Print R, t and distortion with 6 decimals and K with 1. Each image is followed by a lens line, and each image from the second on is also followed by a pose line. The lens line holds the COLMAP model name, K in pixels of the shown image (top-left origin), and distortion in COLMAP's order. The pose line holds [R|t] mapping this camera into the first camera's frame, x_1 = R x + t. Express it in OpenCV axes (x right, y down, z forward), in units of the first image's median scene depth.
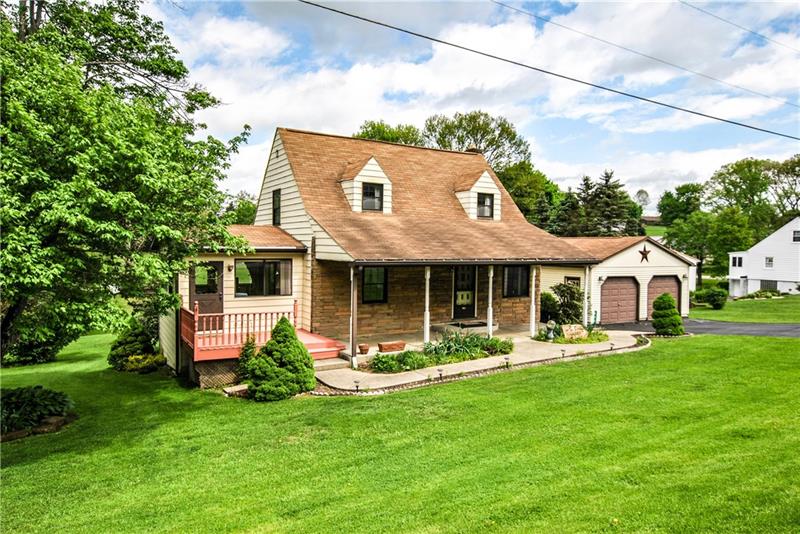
lens RADIAL K [[546.3, 0, 427.2], [0, 546.3, 242.4], [0, 0, 1]] dist [-0.010778, -0.000987]
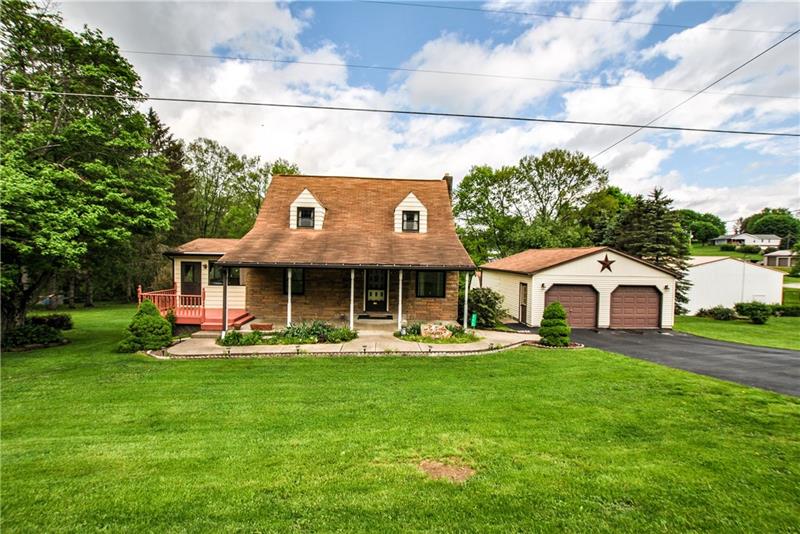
lens RADIAL K [[359.0, 0, 397.5], [0, 359.0, 265.2], [0, 0, 1]] dist [-0.010213, 0.001016]
pose [[0.871953, 0.014241, -0.489383, 0.475892], [-0.003878, 0.999746, 0.022183, 0.013641], [0.489575, -0.017445, 0.871787, 0.286305]]
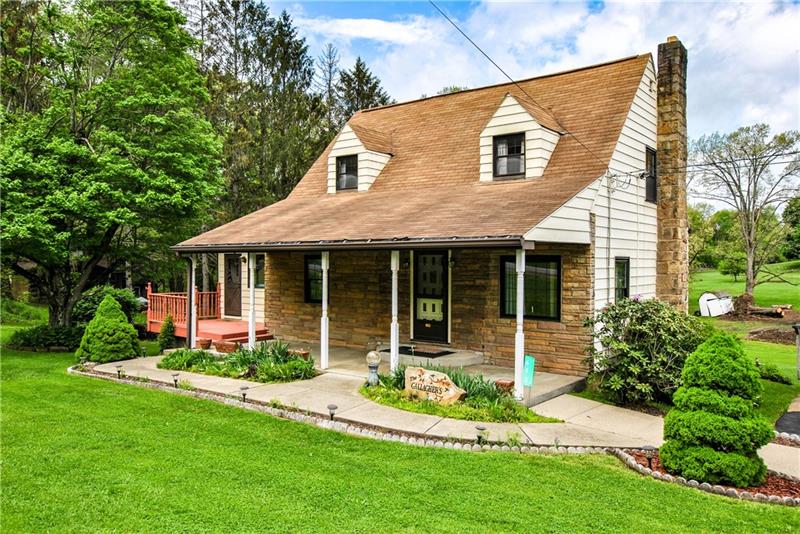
lens RADIAL K [[612.5, 0, 399.2], [0, 612.5, 262.2], [0, 0, 1]] dist [0.027338, 0.004183]
pose [[0.321537, -0.016540, -0.946752, 0.674915], [0.003459, 0.999861, -0.016293, 0.054515], [0.946891, 0.001964, 0.321550, 0.686350]]
